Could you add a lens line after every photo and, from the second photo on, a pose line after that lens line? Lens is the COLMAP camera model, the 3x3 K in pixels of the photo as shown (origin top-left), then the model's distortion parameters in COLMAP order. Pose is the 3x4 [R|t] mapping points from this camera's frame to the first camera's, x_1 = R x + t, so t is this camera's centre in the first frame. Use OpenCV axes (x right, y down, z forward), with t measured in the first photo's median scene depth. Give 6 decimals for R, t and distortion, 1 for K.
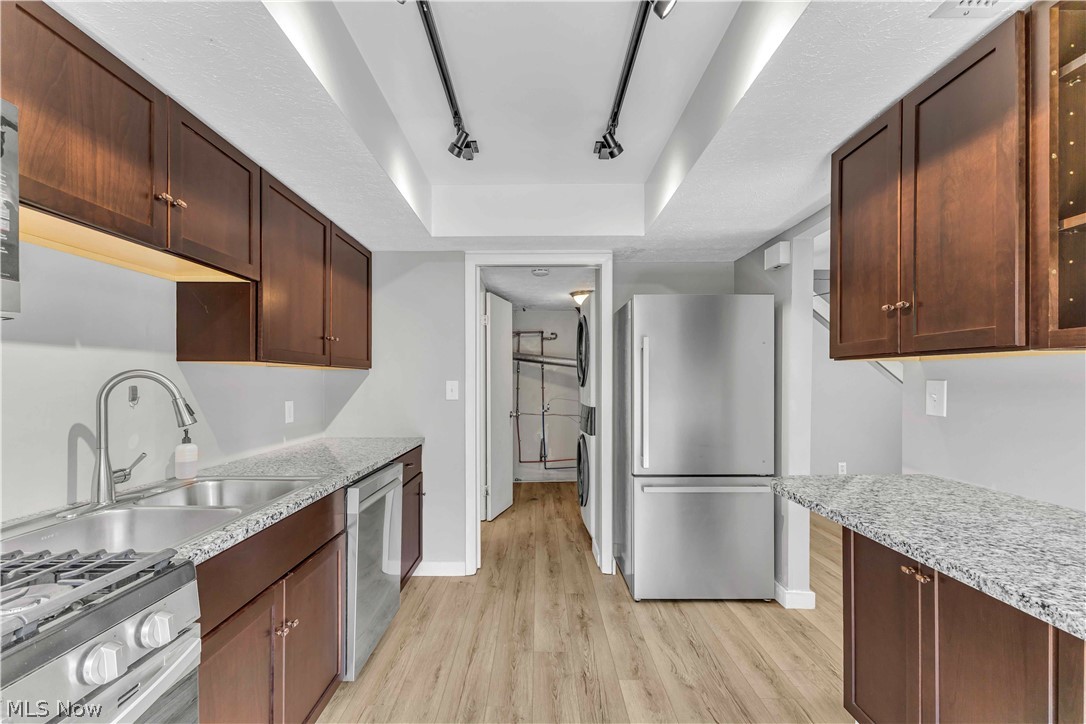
lens RADIAL K [[471.6, 0, 541.0], [0, 471.6, 380.1], [0, 0, 1]] dist [0.002951, 0.000154]
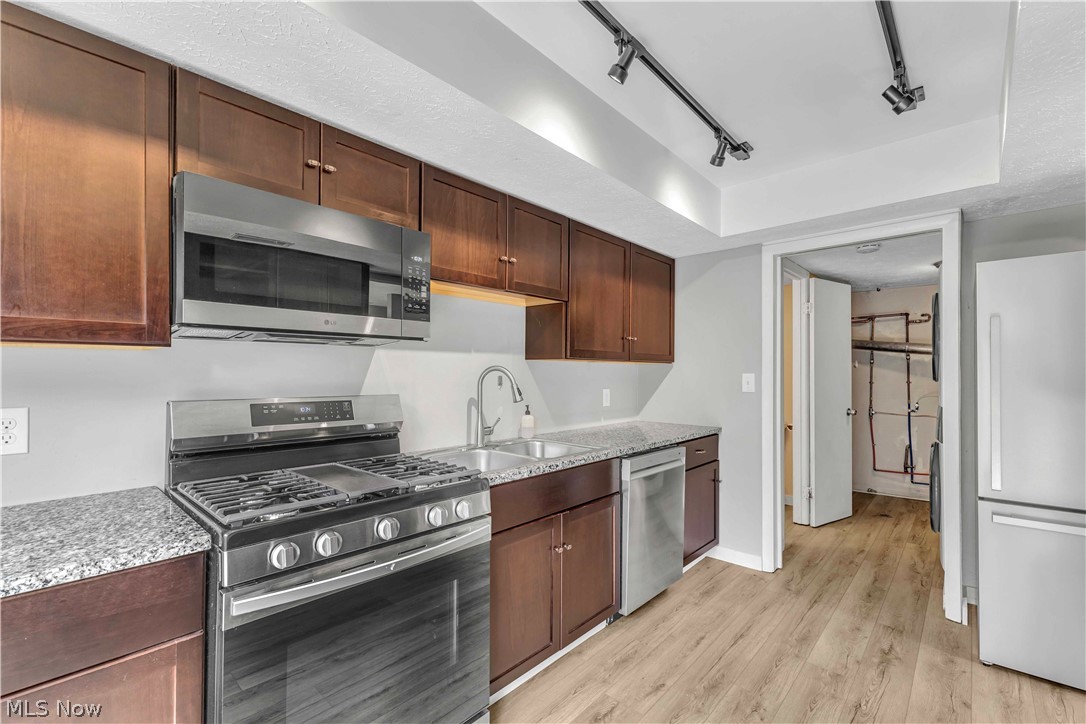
lens RADIAL K [[471.7, 0, 552.4], [0, 471.7, 364.8], [0, 0, 1]] dist [0.013260, -0.004319]
pose [[0.749146, -0.007520, -0.662363, 0.192701], [-0.002426, 0.999898, -0.014096, -0.002082], [0.662401, 0.012167, 0.749051, -0.043525]]
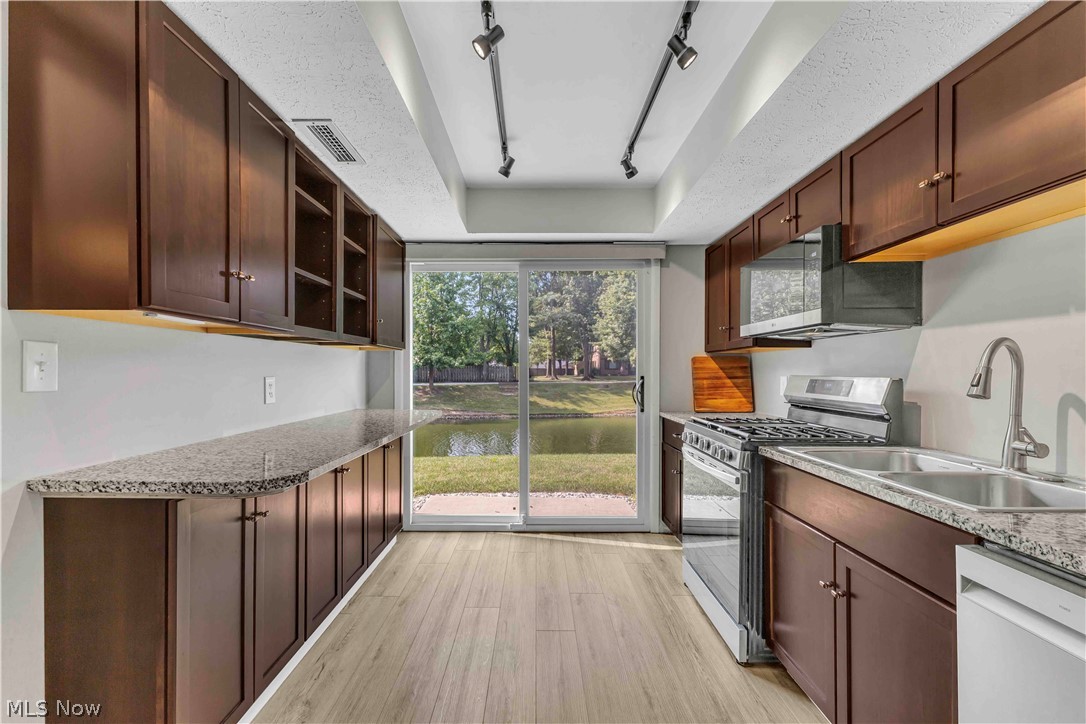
lens RADIAL K [[475.3, 0, 542.0], [0, 475.3, 378.0], [0, 0, 1]] dist [0.012510, -0.000227]
pose [[-0.999872, -0.000686, -0.015987, 0.060531], [-0.000853, 0.999945, 0.010417, 0.026181], [0.015979, 0.010430, -0.999818, 1.037763]]
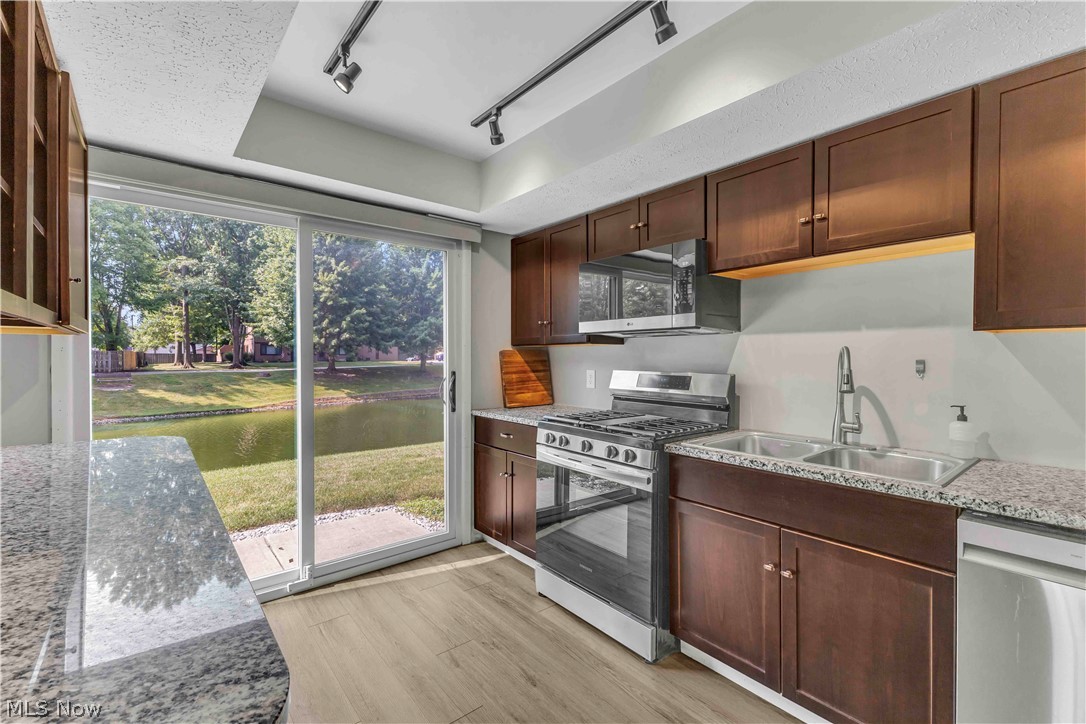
lens RADIAL K [[471.7, 0, 552.4], [0, 471.7, 364.8], [0, 0, 1]] dist [0.013260, -0.004319]
pose [[-0.761637, 0.009562, -0.647933, 0.319851], [0.001676, 0.999917, 0.012785, 0.004679], [0.648002, 0.008652, -0.761590, 0.773464]]
